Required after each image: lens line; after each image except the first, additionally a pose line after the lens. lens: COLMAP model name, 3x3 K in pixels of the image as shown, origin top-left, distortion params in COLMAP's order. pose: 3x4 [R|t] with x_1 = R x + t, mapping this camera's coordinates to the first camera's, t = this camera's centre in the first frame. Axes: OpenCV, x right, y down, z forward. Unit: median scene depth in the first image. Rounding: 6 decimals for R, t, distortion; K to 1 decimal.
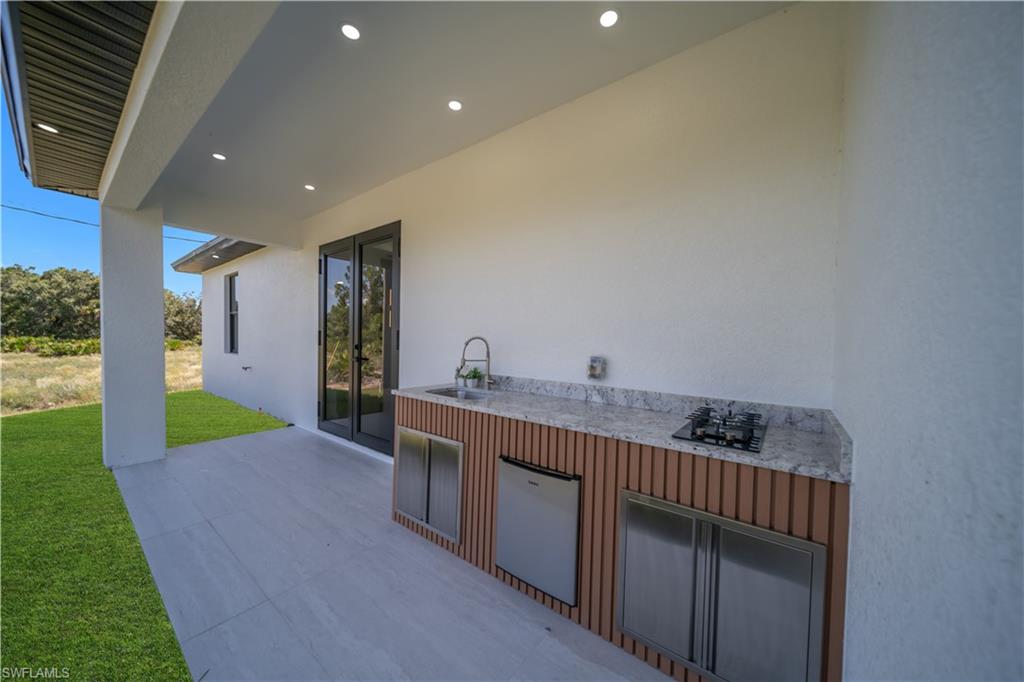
lens RADIAL K [[374.7, 0, 509.7], [0, 374.7, 347.1], [0, 0, 1]] dist [-0.000309, -0.000164]
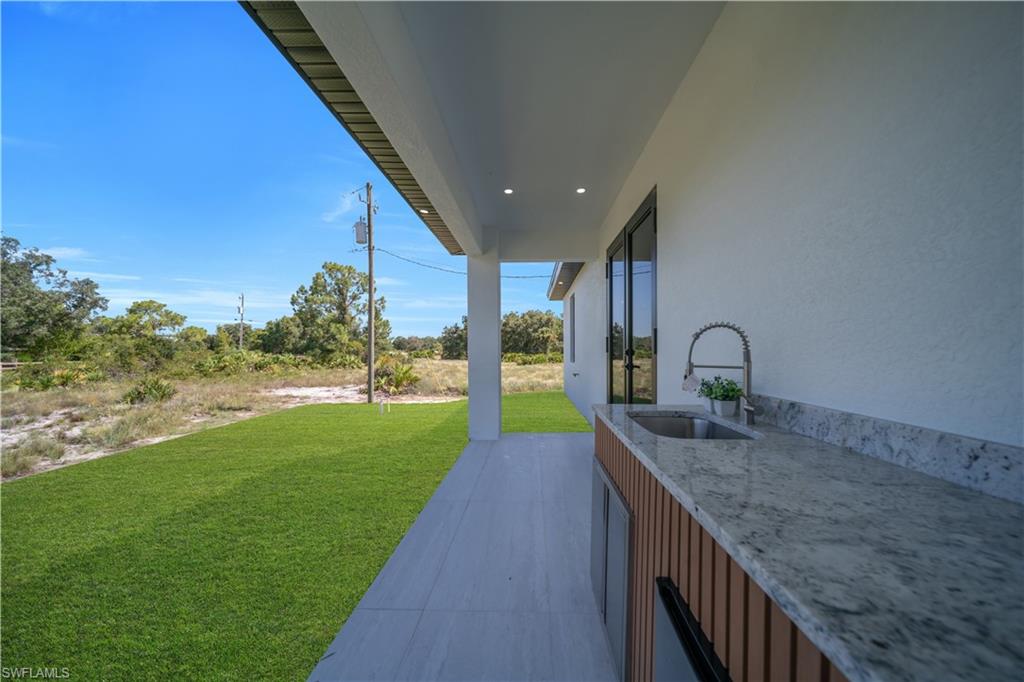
lens RADIAL K [[354.1, 0, 514.9], [0, 354.1, 346.9], [0, 0, 1]] dist [0.000643, -0.001146]
pose [[0.572829, -0.026596, -0.819244, 0.062295], [-0.007744, 0.999253, -0.037854, 0.010943], [0.819639, 0.028028, 0.572195, 0.175619]]
